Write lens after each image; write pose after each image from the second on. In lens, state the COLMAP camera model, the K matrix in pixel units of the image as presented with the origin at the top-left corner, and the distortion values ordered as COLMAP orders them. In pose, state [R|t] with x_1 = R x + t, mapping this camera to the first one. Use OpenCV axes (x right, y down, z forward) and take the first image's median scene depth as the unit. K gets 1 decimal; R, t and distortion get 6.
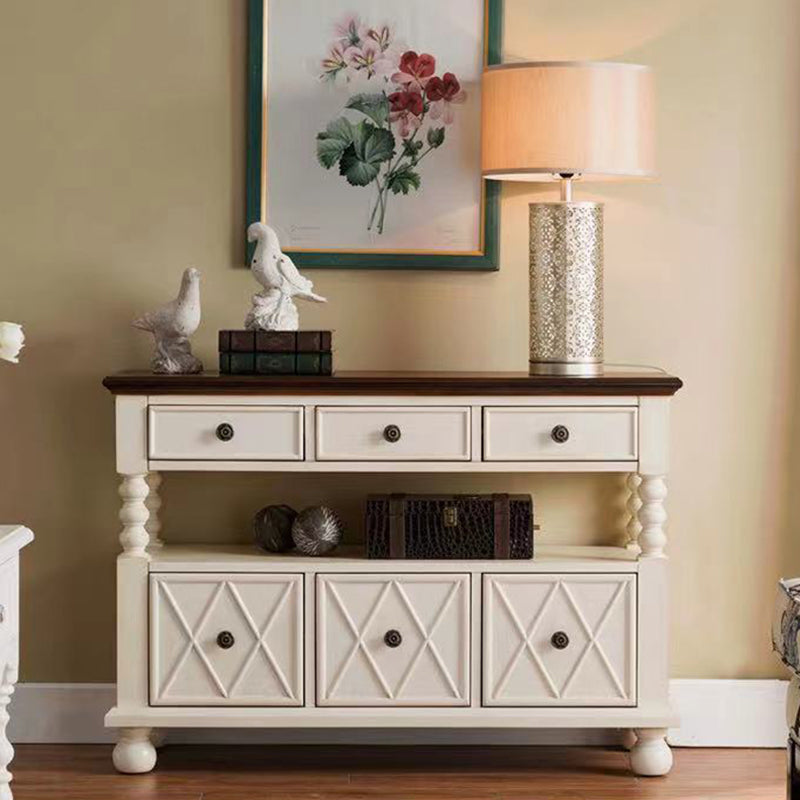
lens RADIAL K [[2431.3, 0, 400.8], [0, 2431.3, 401.6], [0, 0, 1]] dist [0.372887, 0.000000]
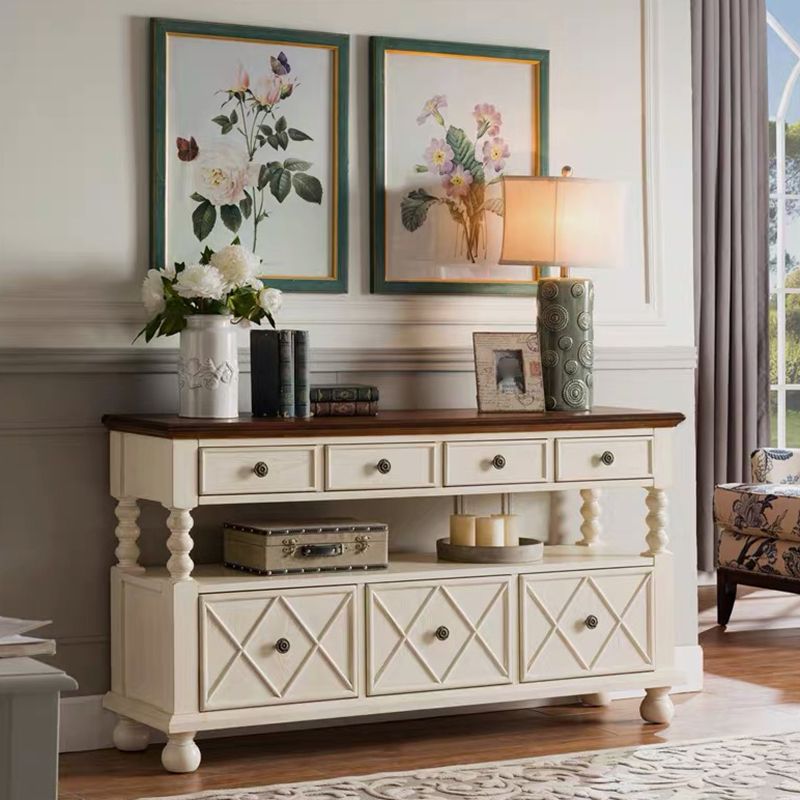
lens RADIAL K [[2431.3, 0, 400.2], [0, 2431.3, 403.9], [0, 0, 1]] dist [0.372887, 0.000000]
pose [[0.862962, -0.017618, 0.504962, -0.599564], [0.027736, 0.999537, -0.012526, -0.002147], [-0.504508, 0.024815, 0.863051, -0.036919]]
